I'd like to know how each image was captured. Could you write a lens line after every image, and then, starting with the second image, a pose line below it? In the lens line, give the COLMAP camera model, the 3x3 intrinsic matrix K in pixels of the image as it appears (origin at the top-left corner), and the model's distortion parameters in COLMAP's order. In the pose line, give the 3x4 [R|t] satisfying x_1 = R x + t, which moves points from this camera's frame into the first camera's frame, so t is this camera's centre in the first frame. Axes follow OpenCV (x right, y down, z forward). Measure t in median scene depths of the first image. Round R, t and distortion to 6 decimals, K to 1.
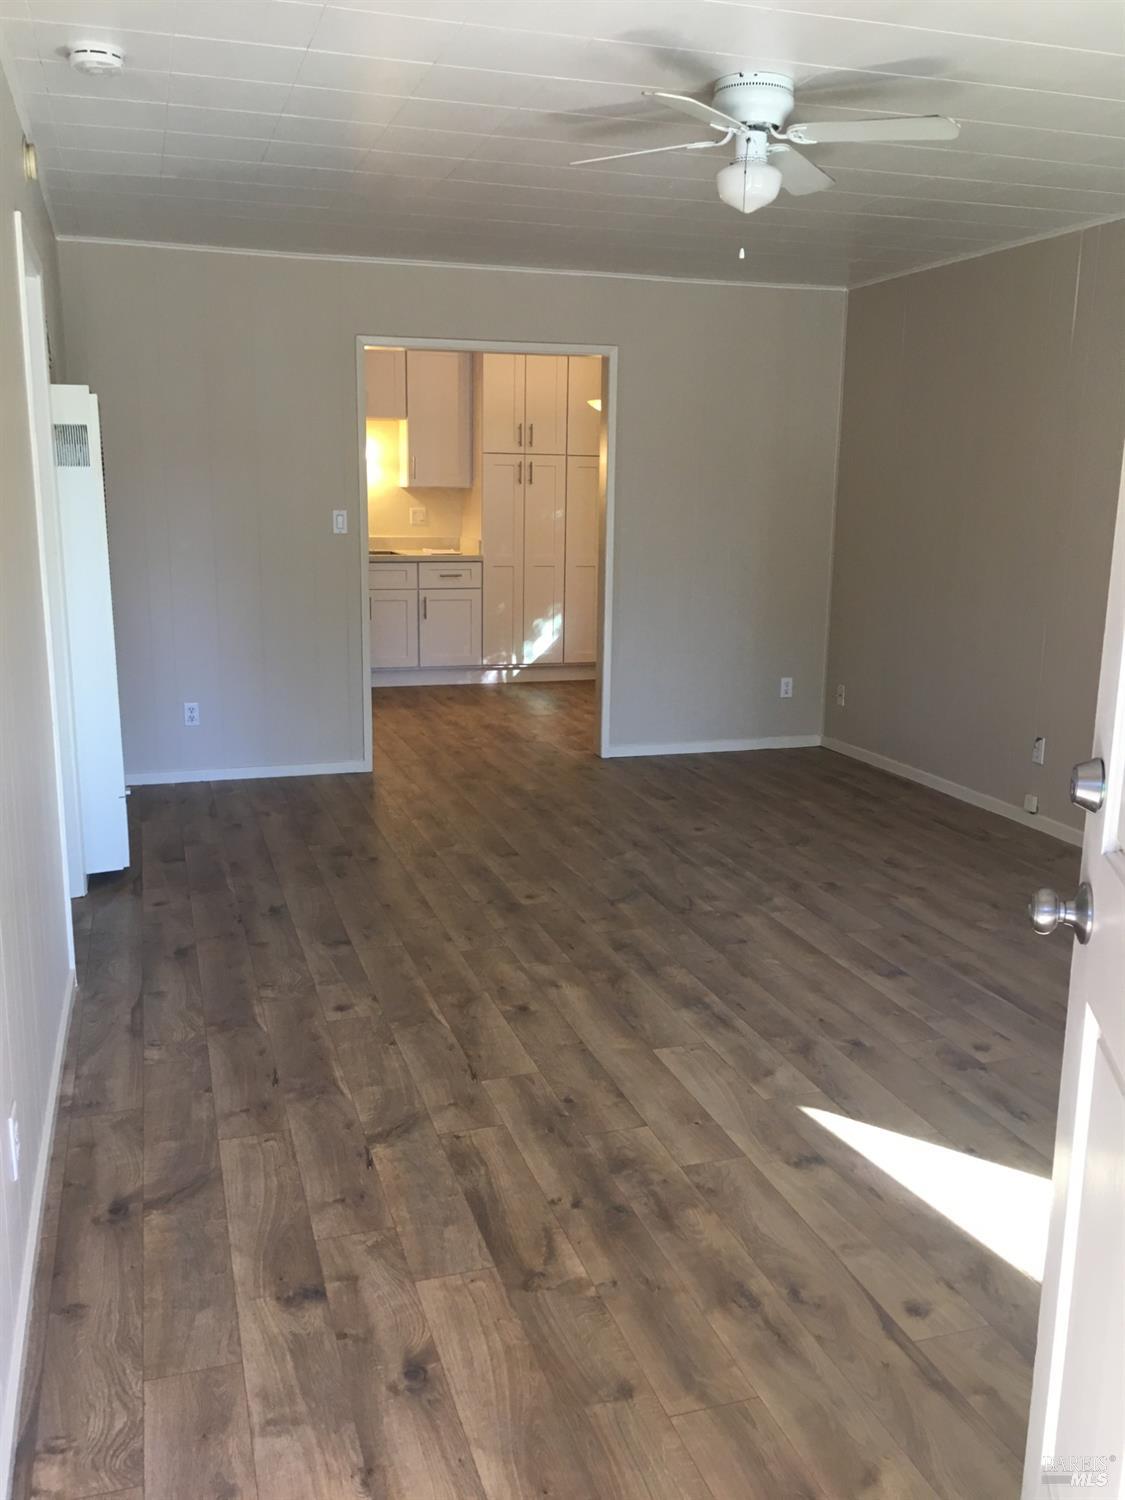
lens RADIAL K [[1278.7, 0, 562.5], [0, 1278.7, 750.0], [0, 0, 1]] dist [0.105234, 0.000709]
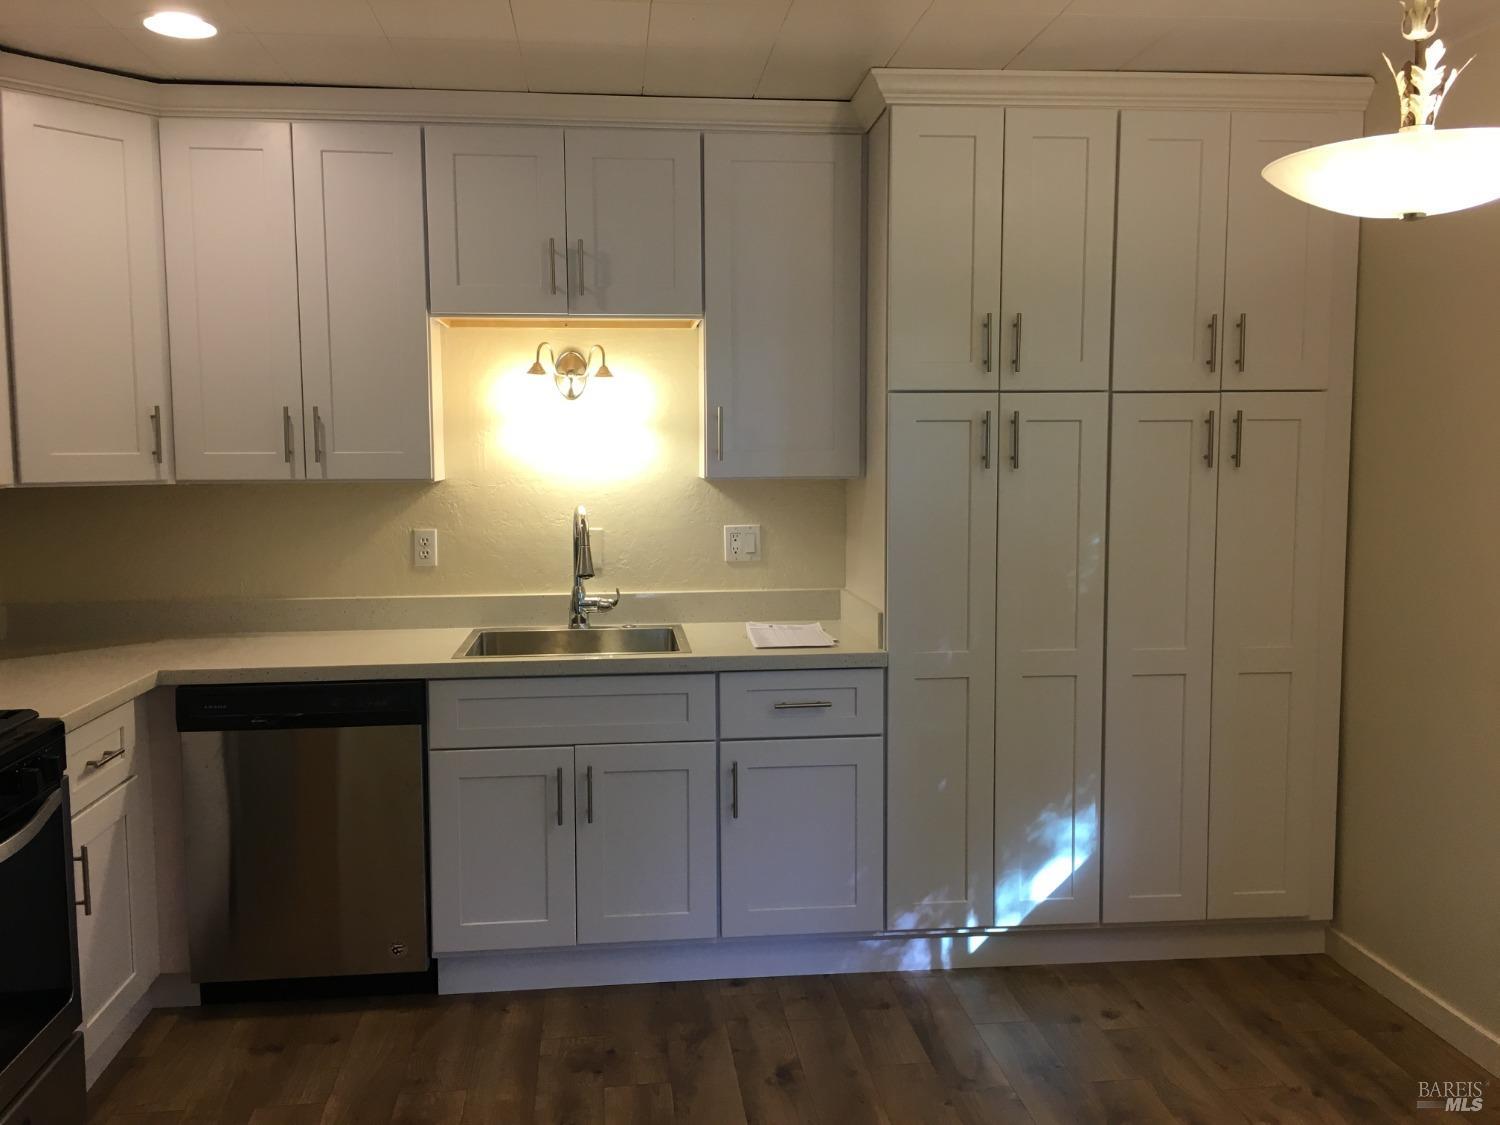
lens RADIAL K [[1278.7, 0, 750.0], [0, 1278.7, 562.5], [0, 0, 1]] dist [0.105234, 0.000709]
pose [[0.974930, -0.003582, -0.222483, -0.016346], [-0.018494, 0.995107, -0.097060, -0.139598], [0.221742, 0.098741, 0.970093, 0.612558]]
